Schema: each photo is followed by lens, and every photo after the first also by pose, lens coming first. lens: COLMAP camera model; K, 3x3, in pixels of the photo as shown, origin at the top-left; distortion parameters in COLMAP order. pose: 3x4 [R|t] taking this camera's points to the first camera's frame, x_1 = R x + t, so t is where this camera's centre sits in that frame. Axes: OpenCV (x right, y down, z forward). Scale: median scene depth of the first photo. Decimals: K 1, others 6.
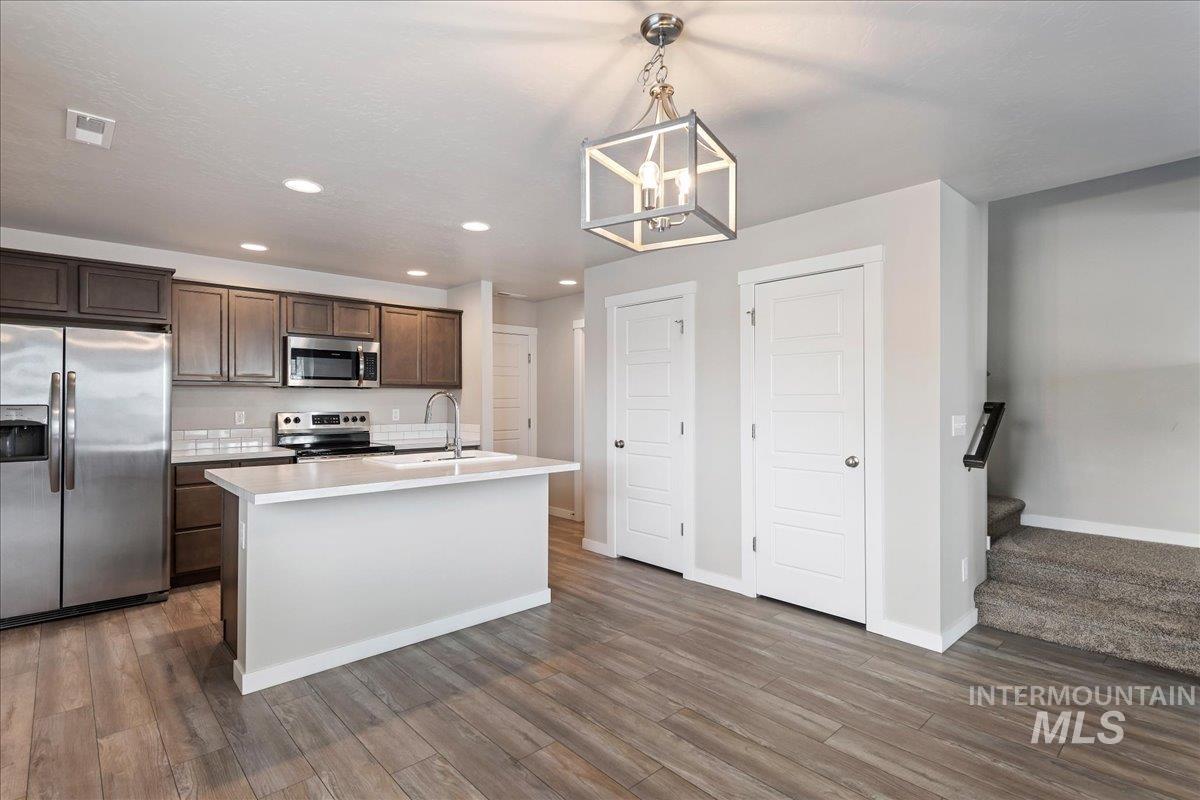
lens RADIAL K [[573.2, 0, 605.4], [0, 573.2, 399.3], [0, 0, 1]] dist [0.003159, -0.004149]
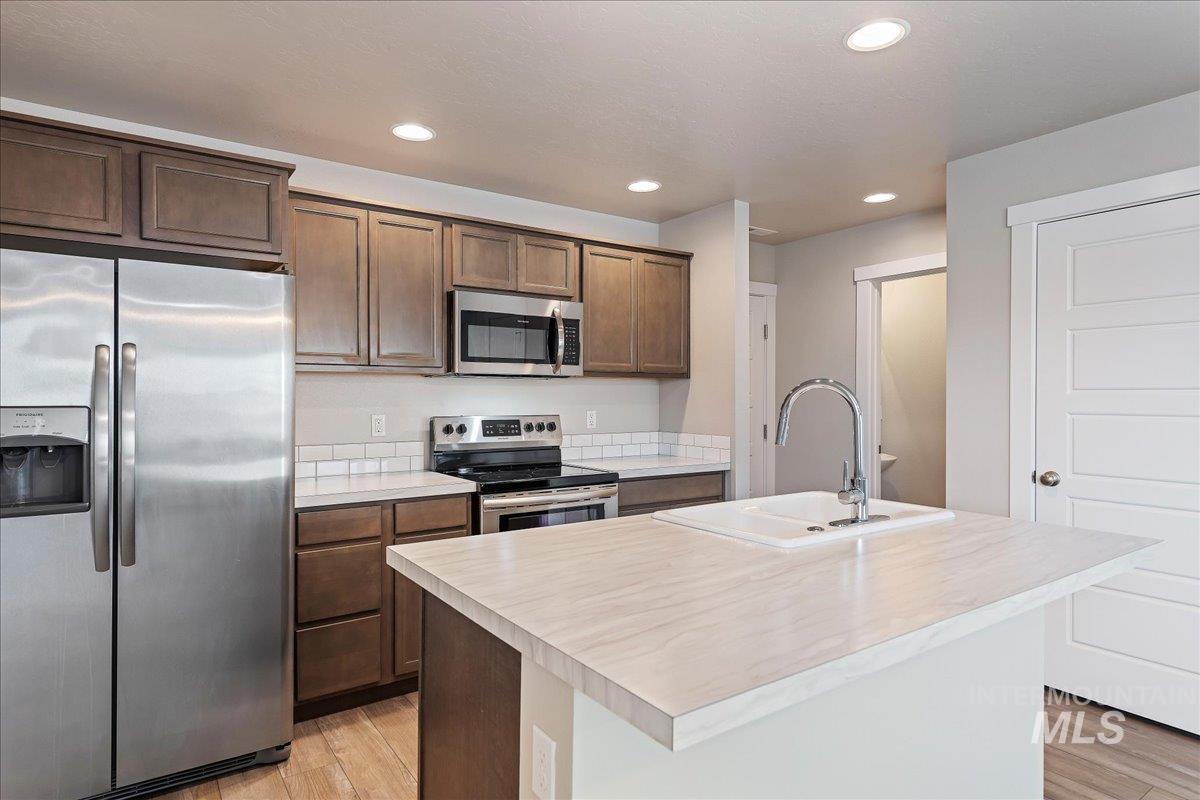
lens RADIAL K [[672.3, 0, 608.2], [0, 672.3, 401.8], [0, 0, 1]] dist [0.018440, -0.005192]
pose [[0.990330, 0.001399, -0.138722, -0.290912], [0.000042, 0.999946, 0.010380, -0.000427], [0.138729, -0.010286, 0.990277, 0.315141]]
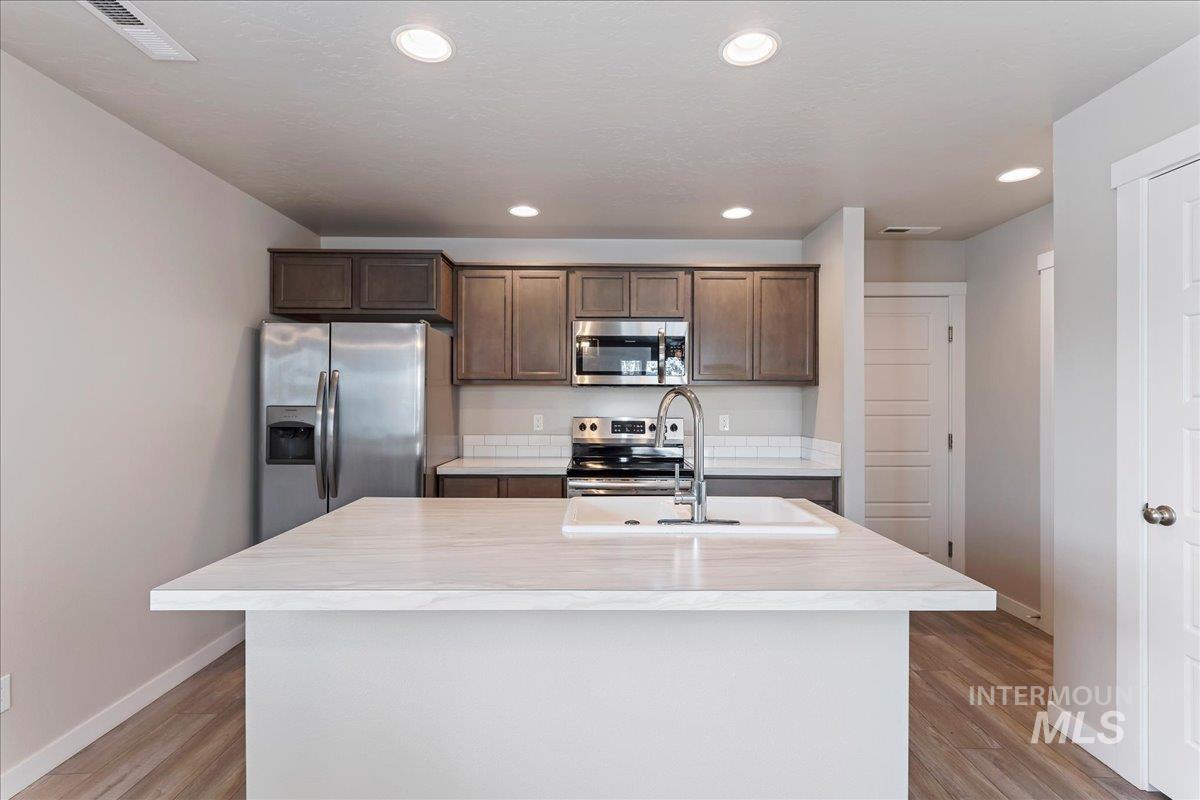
lens RADIAL K [[573.2, 0, 598.8], [0, 573.2, 397.8], [0, 0, 1]] dist [0.003159, -0.004149]
pose [[0.734105, -0.000299, -0.679036, 0.009113], [-0.004126, 0.999979, -0.004900, -0.000323], [0.679024, 0.006399, 0.734089, 0.435576]]
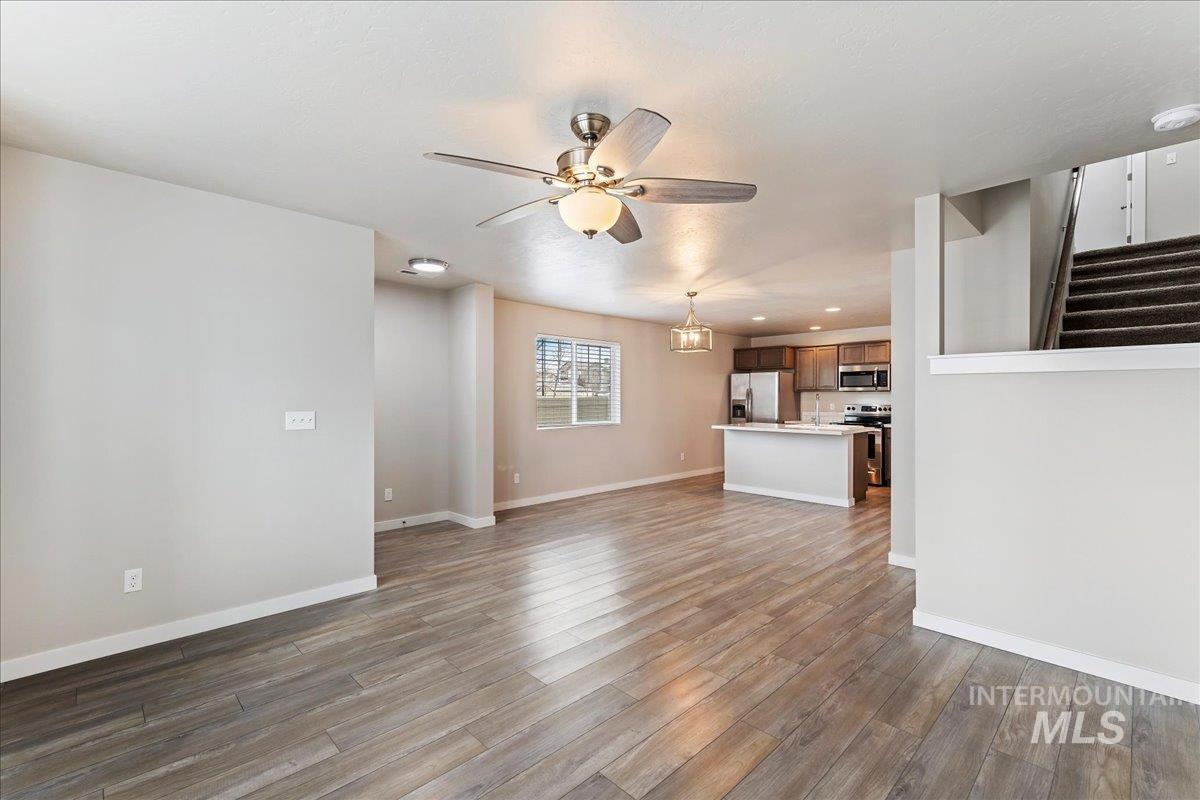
lens RADIAL K [[515.9, 0, 601.6], [0, 515.9, 404.3], [0, 0, 1]] dist [-0.012061, 0.000422]
pose [[0.018305, 0.011425, -0.999767, 1.201786], [0.000418, 0.999935, 0.011435, 0.002389], [0.999832, -0.000627, 0.018299, 0.135843]]
